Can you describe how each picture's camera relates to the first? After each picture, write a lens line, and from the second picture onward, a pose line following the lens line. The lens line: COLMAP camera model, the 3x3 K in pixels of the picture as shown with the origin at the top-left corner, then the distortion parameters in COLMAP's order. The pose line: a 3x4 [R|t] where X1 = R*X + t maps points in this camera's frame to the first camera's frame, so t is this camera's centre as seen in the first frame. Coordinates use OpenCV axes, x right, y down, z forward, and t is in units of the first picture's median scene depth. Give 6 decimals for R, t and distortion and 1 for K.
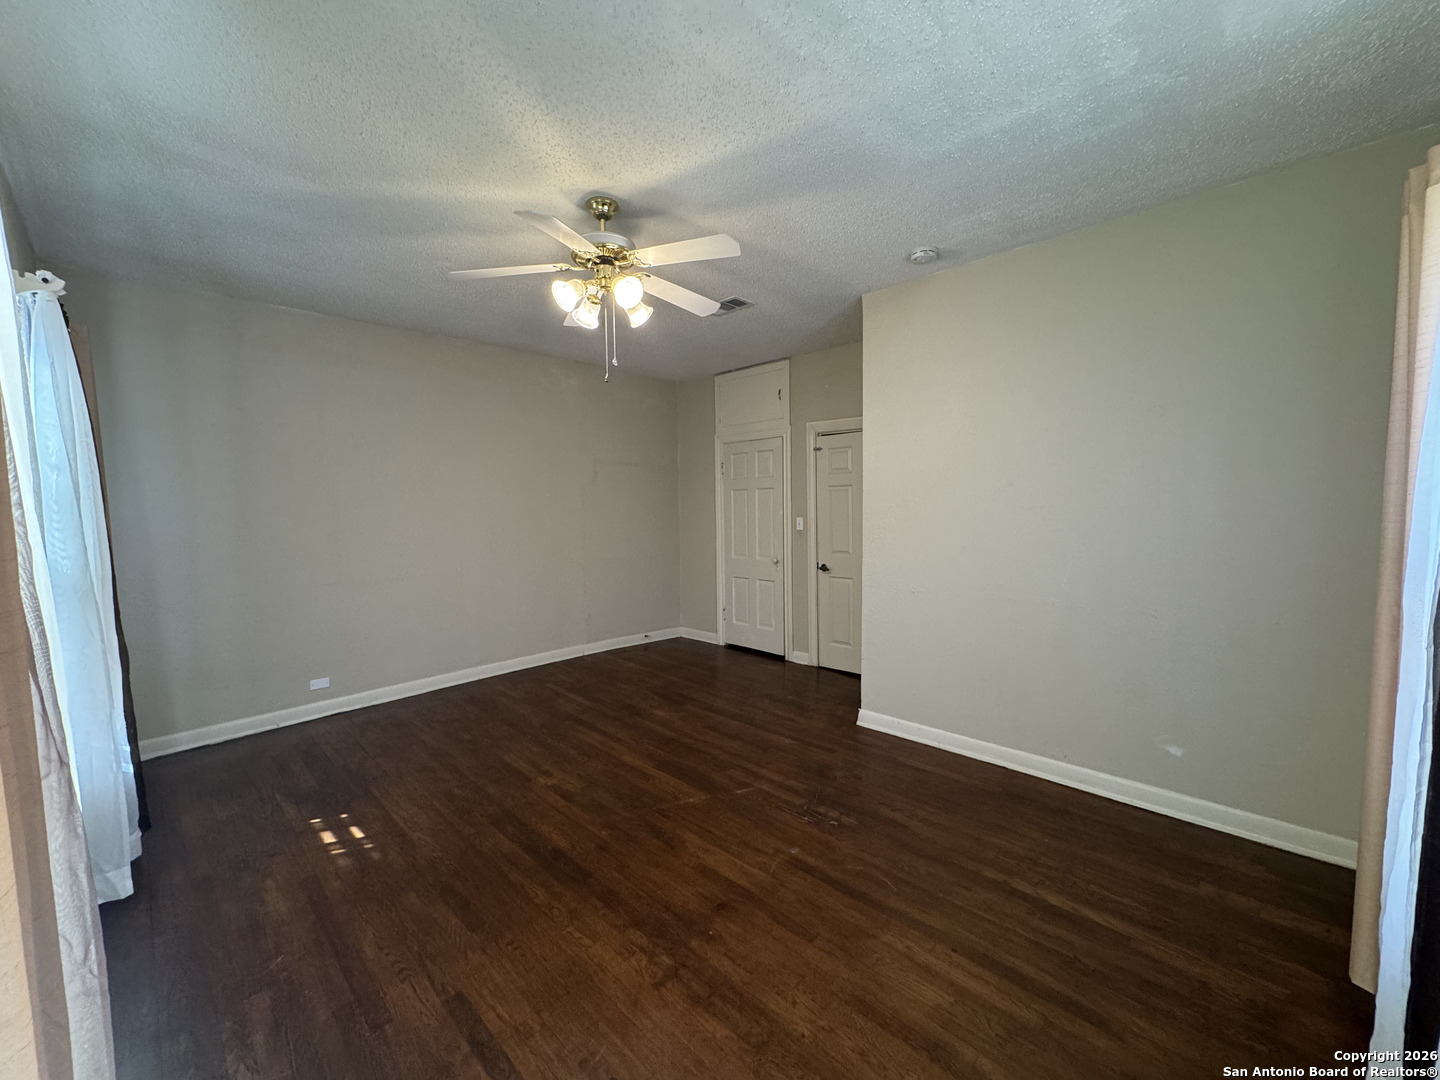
lens RADIAL K [[577.2, 0, 720.0], [0, 577.2, 540.0], [0, 0, 1]] dist [-0.002016, -0.000078]
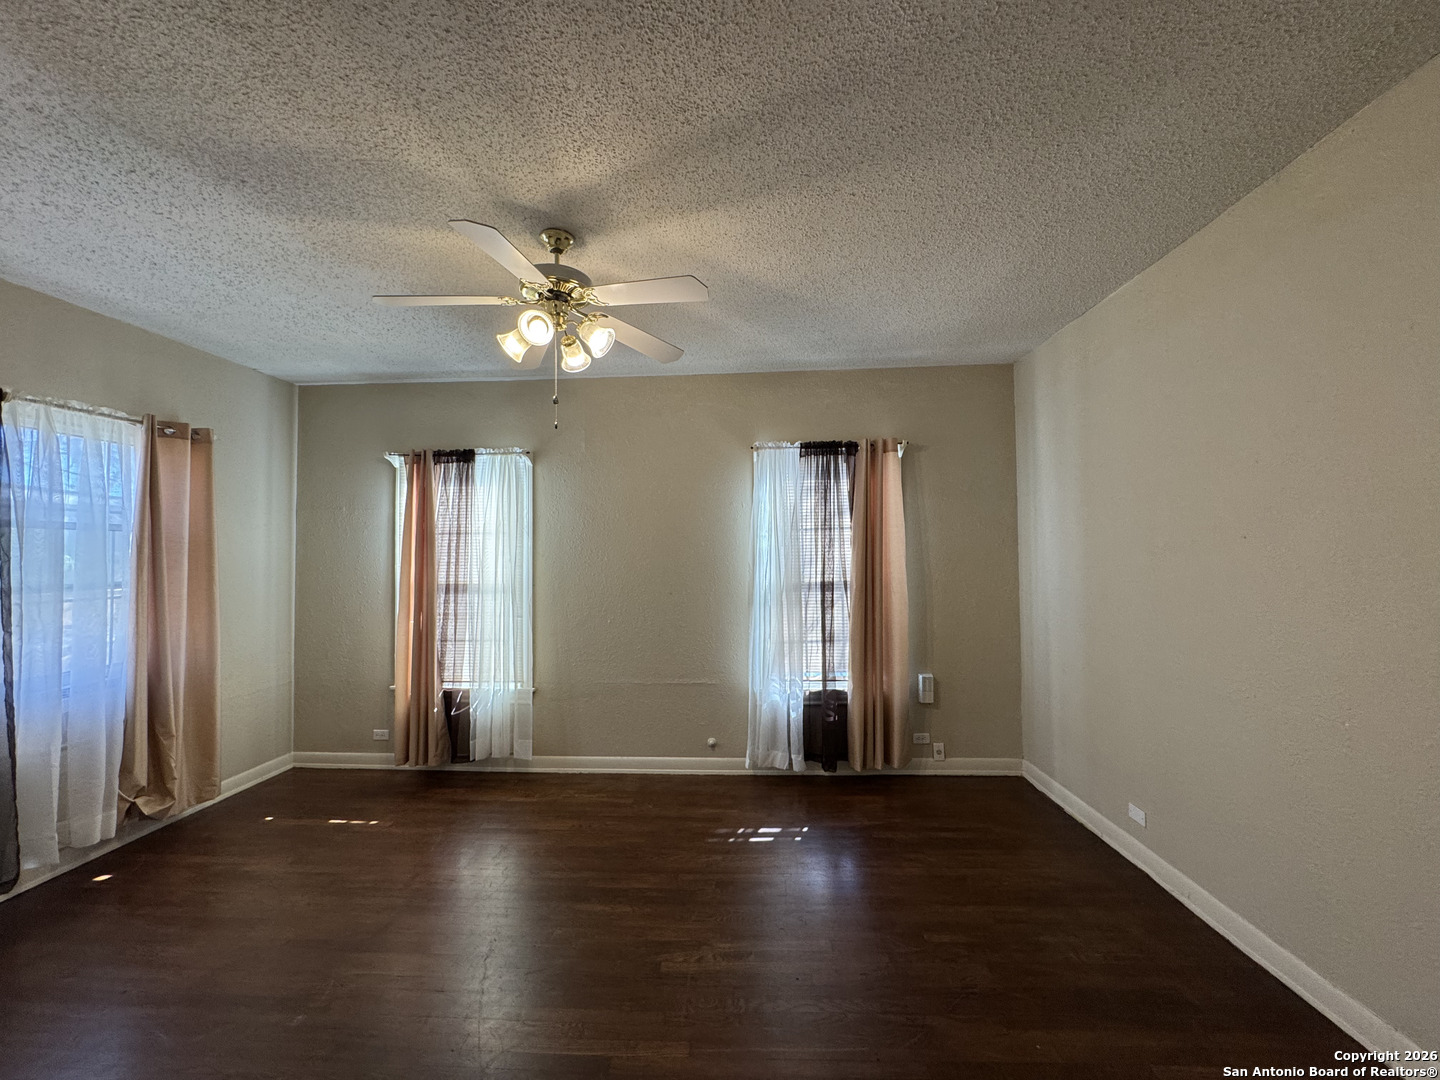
lens RADIAL K [[577.2, 0, 720.0], [0, 577.2, 540.0], [0, 0, 1]] dist [-0.002016, -0.000078]
pose [[-0.748618, 0.013034, -0.662873, 0.201061], [-0.021665, 0.998792, 0.044107, -0.150620], [0.662647, 0.047380, -0.747431, 1.802677]]
